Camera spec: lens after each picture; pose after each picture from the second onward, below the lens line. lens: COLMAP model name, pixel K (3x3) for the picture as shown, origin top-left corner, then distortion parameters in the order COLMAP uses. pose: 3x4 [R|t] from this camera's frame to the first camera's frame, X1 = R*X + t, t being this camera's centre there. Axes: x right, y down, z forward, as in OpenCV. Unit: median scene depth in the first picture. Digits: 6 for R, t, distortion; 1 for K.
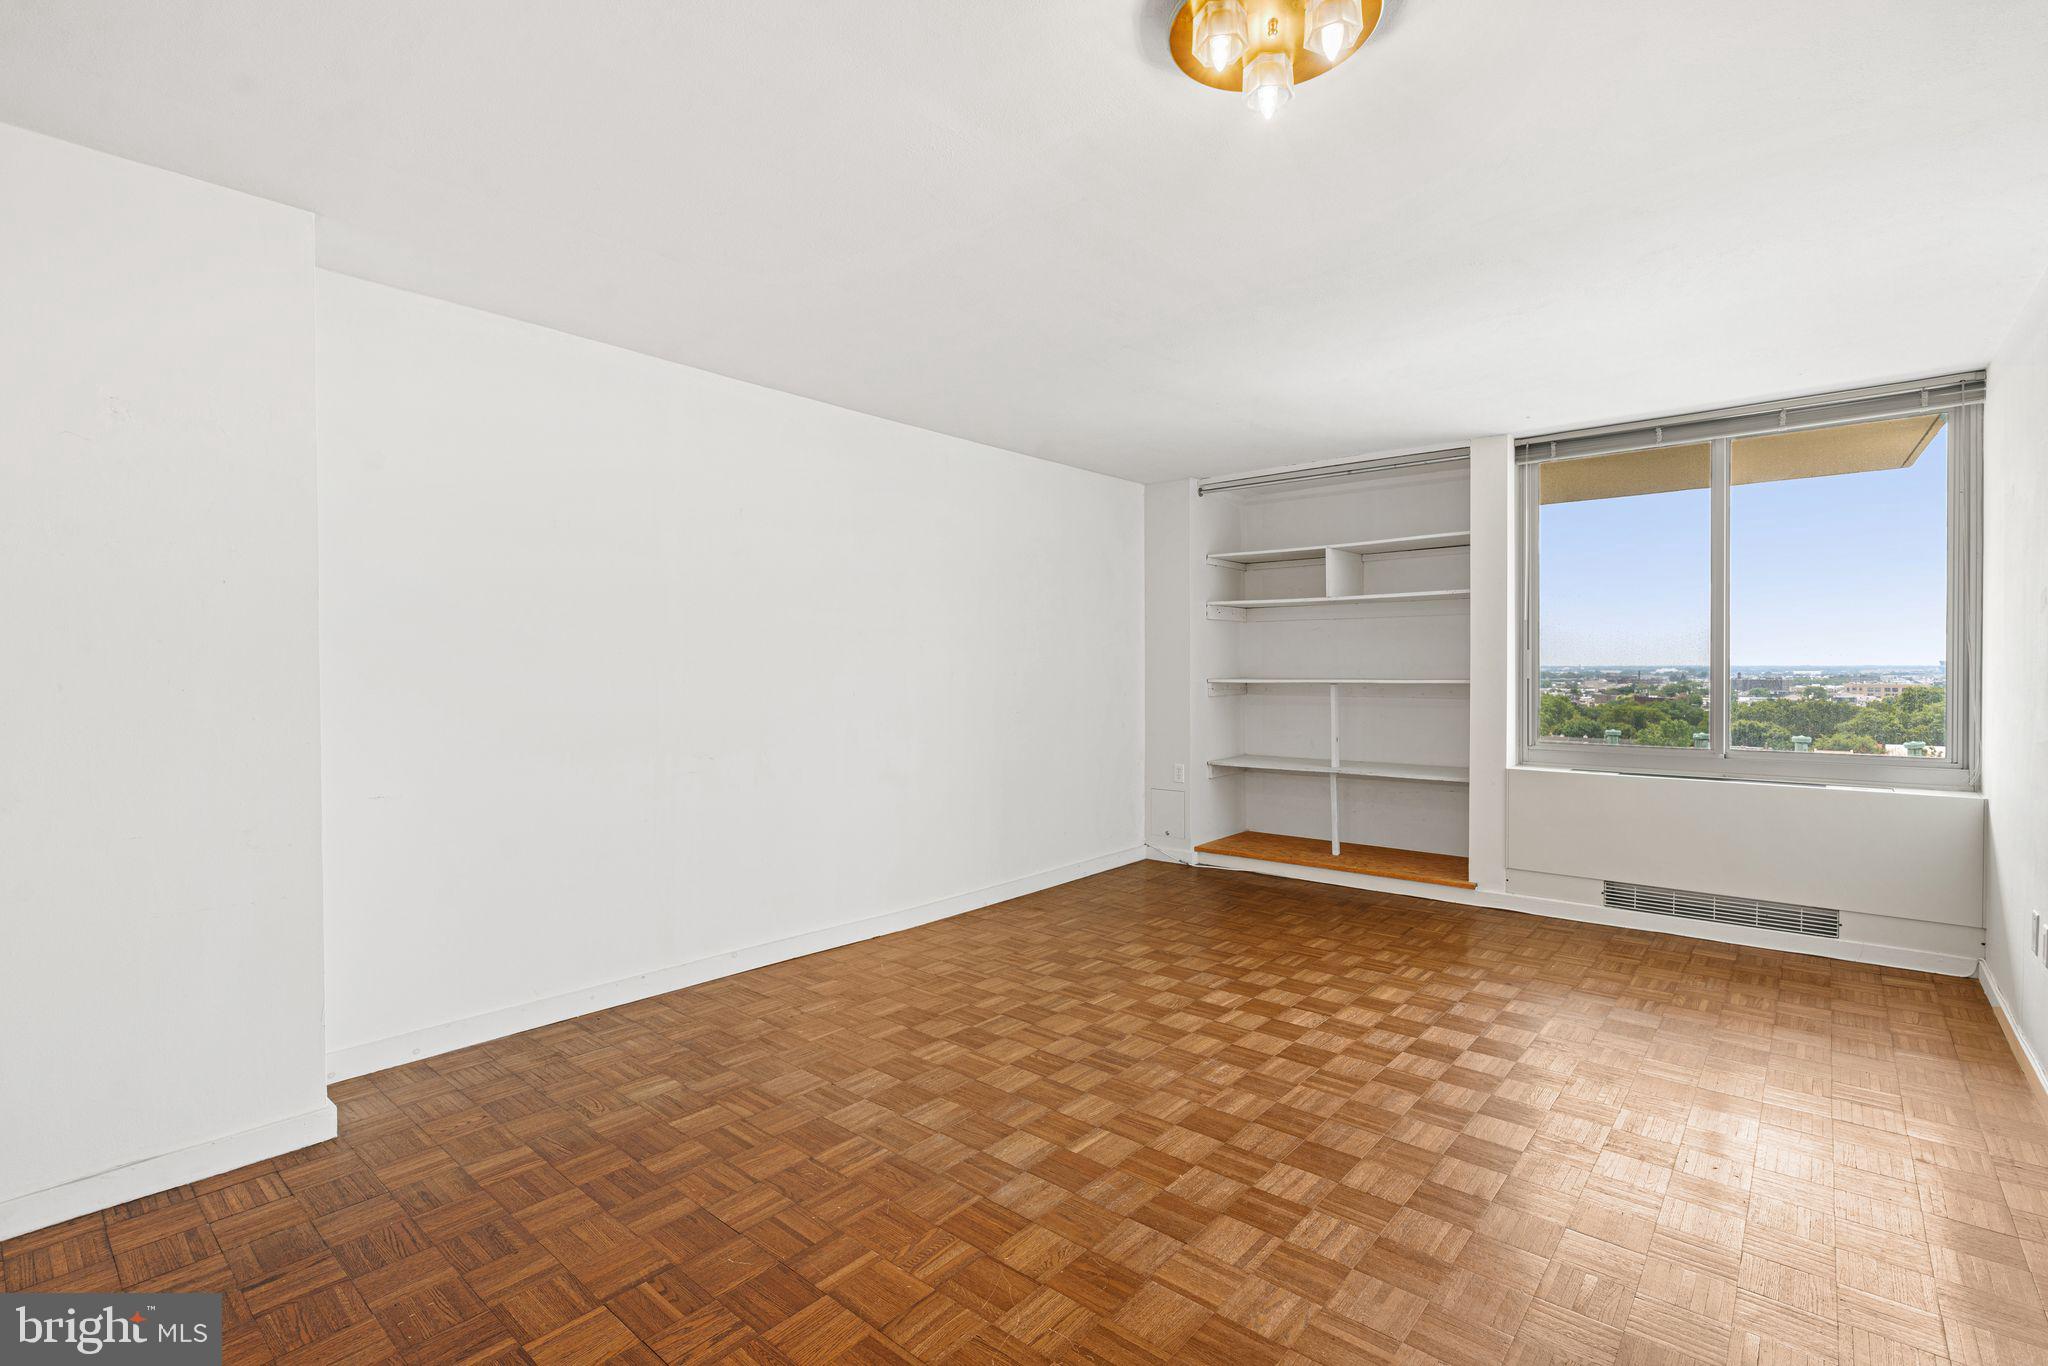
lens RADIAL K [[947.1, 0, 1013.8], [0, 947.1, 676.9], [0, 0, 1]] dist [-0.002209, 0.000803]
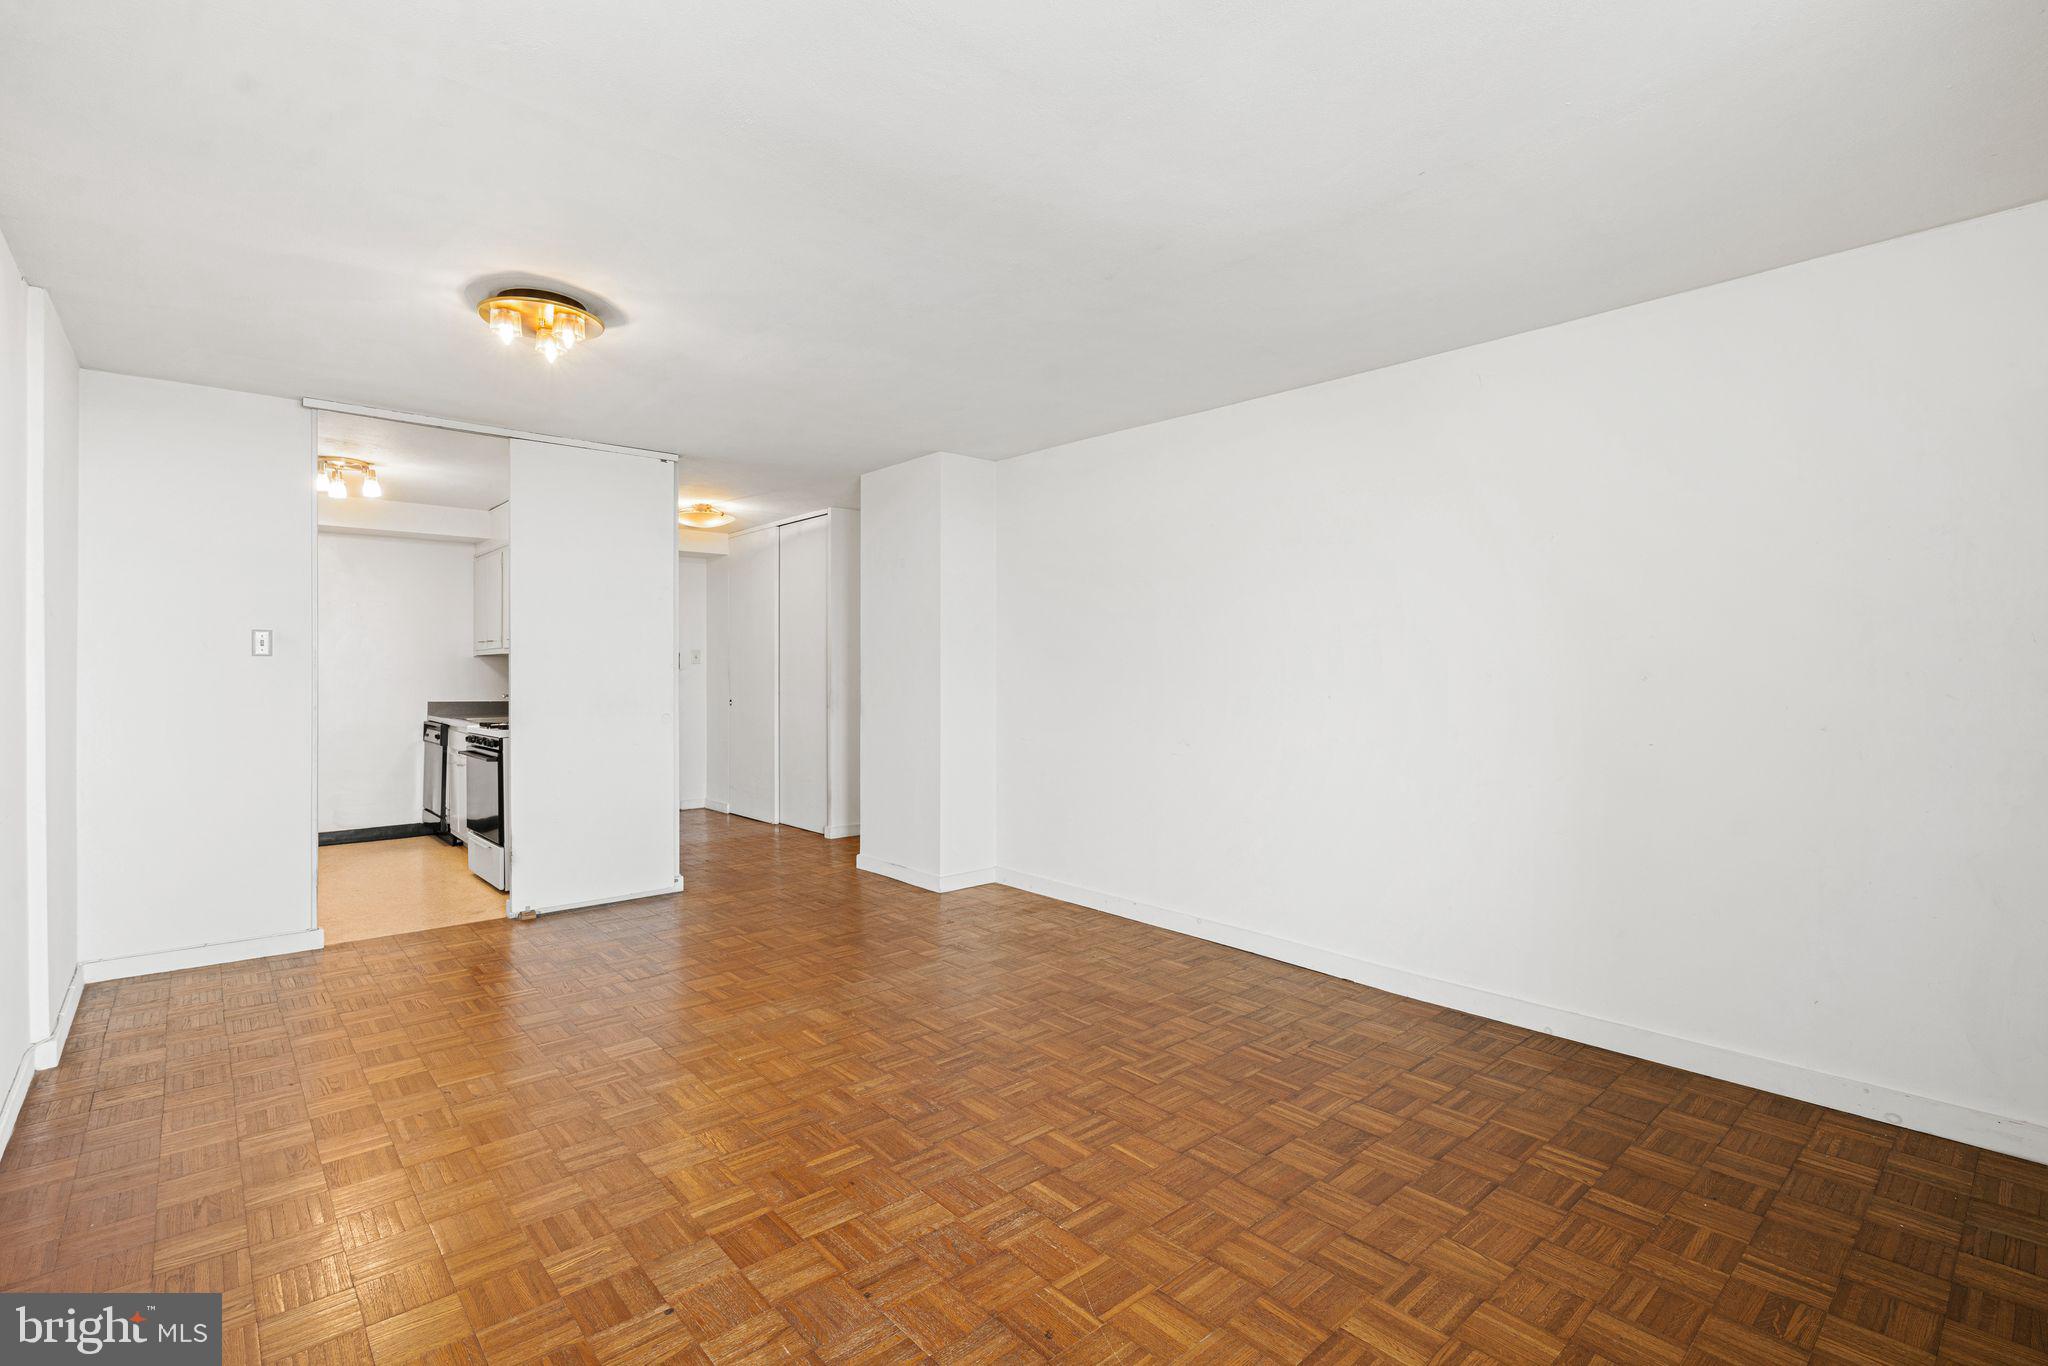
lens RADIAL K [[947.1, 0, 1029.3], [0, 947.1, 676.2], [0, 0, 1]] dist [-0.002209, 0.000803]
pose [[-0.130181, 0.005991, -0.991472, 0.709274], [-0.011553, 0.999905, 0.007559, -0.002904], [0.991423, 0.012439, -0.130099, 0.790693]]
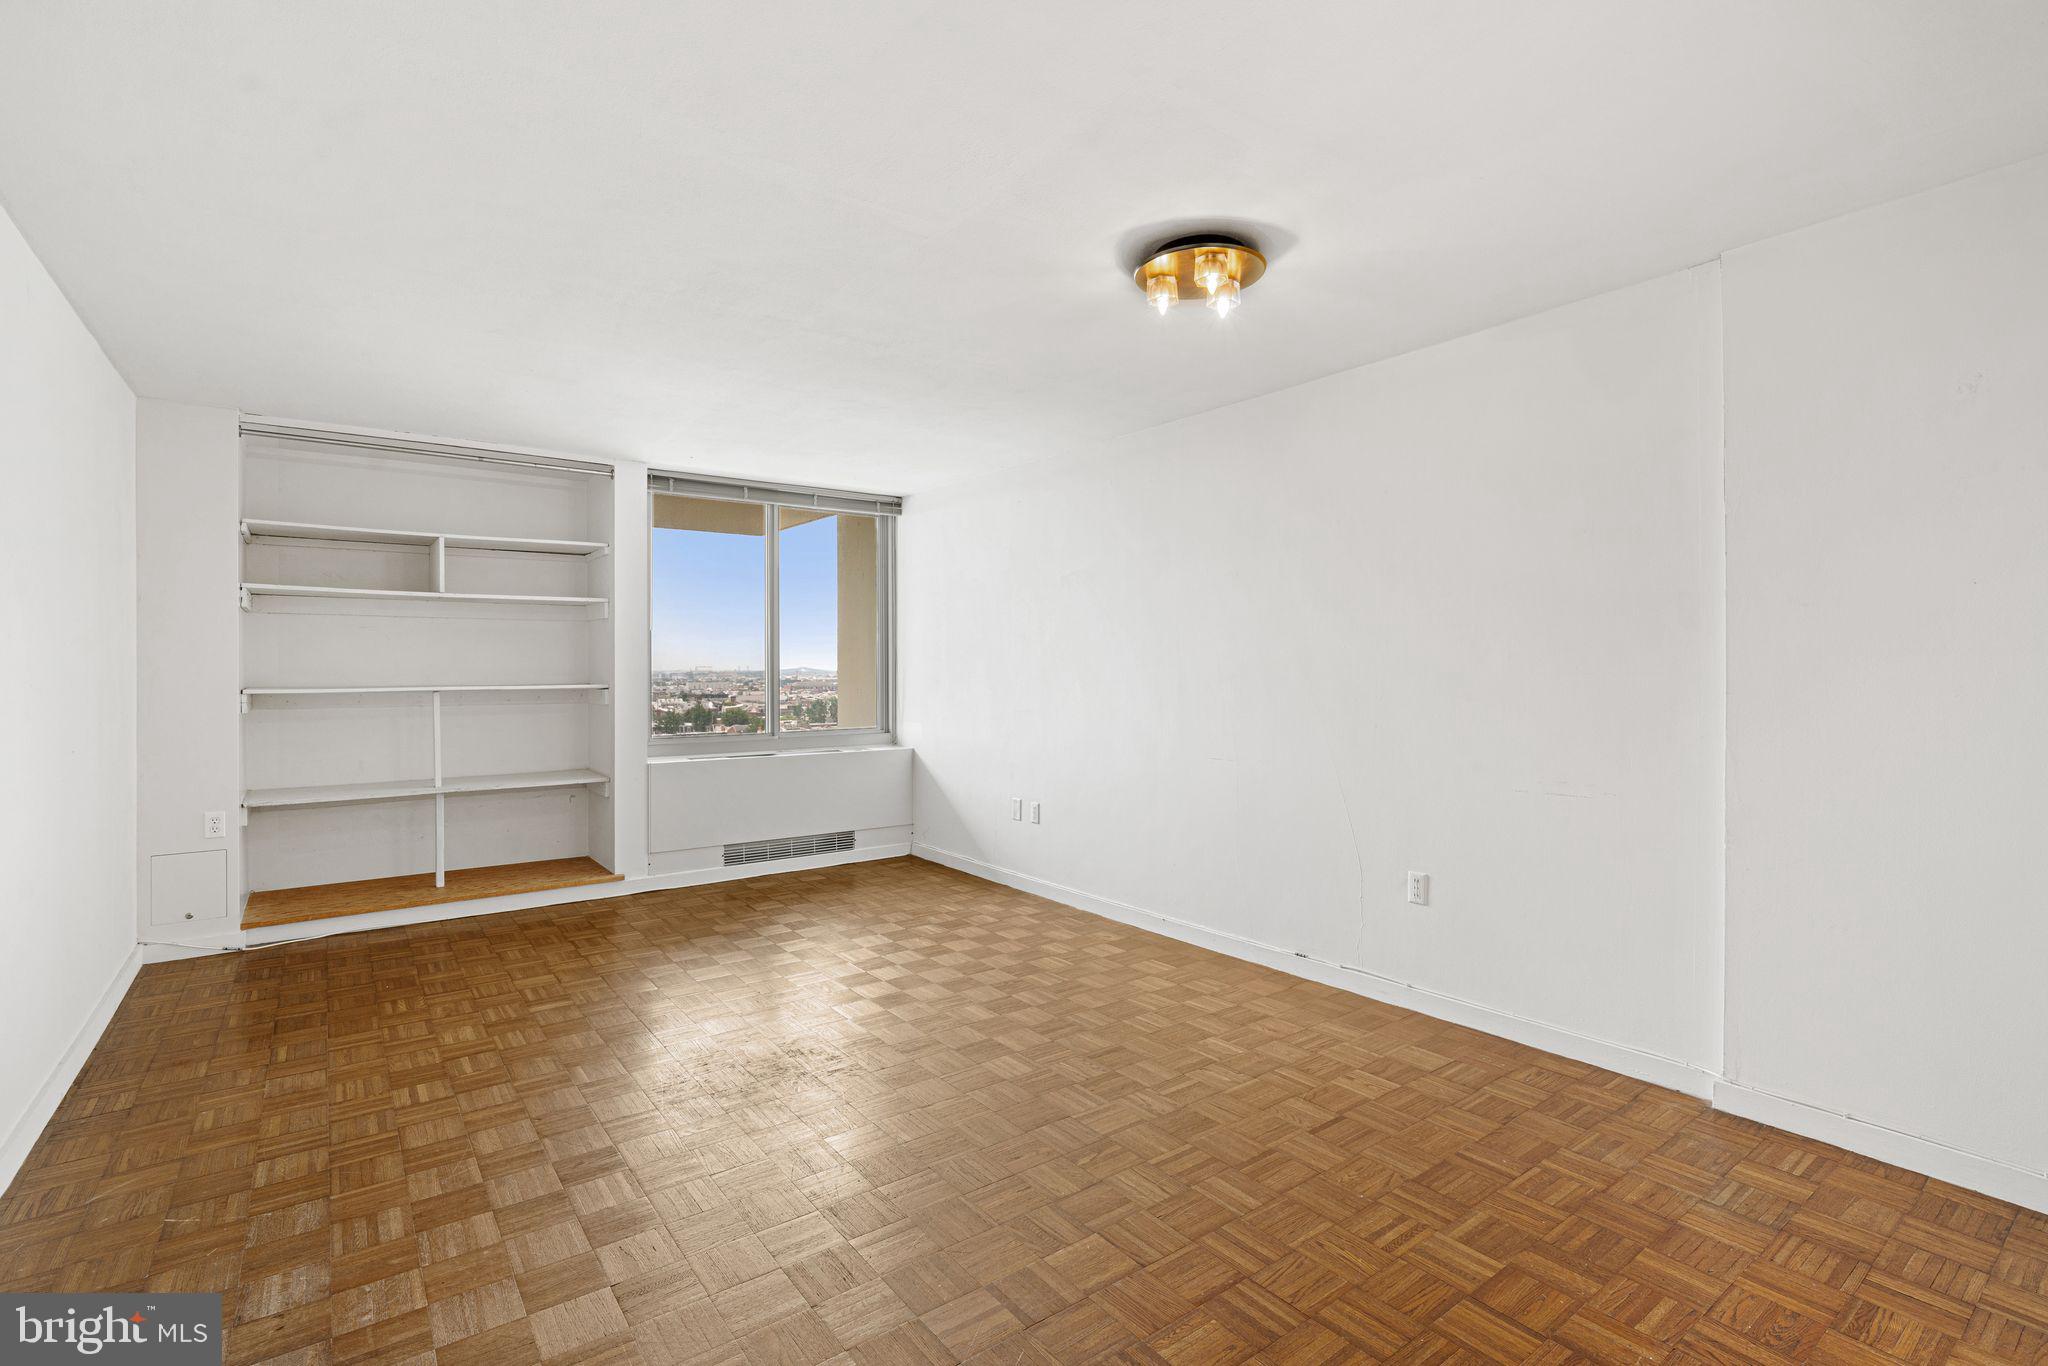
lens RADIAL K [[947.1, 0, 1026.1], [0, 947.1, 670.9], [0, 0, 1]] dist [-0.002209, 0.000803]
pose [[0.215020, -0.000640, 0.976609, -0.494338], [0.011216, 0.999935, -0.001814, -0.005231], [-0.976545, 0.011344, 0.215013, 0.345876]]
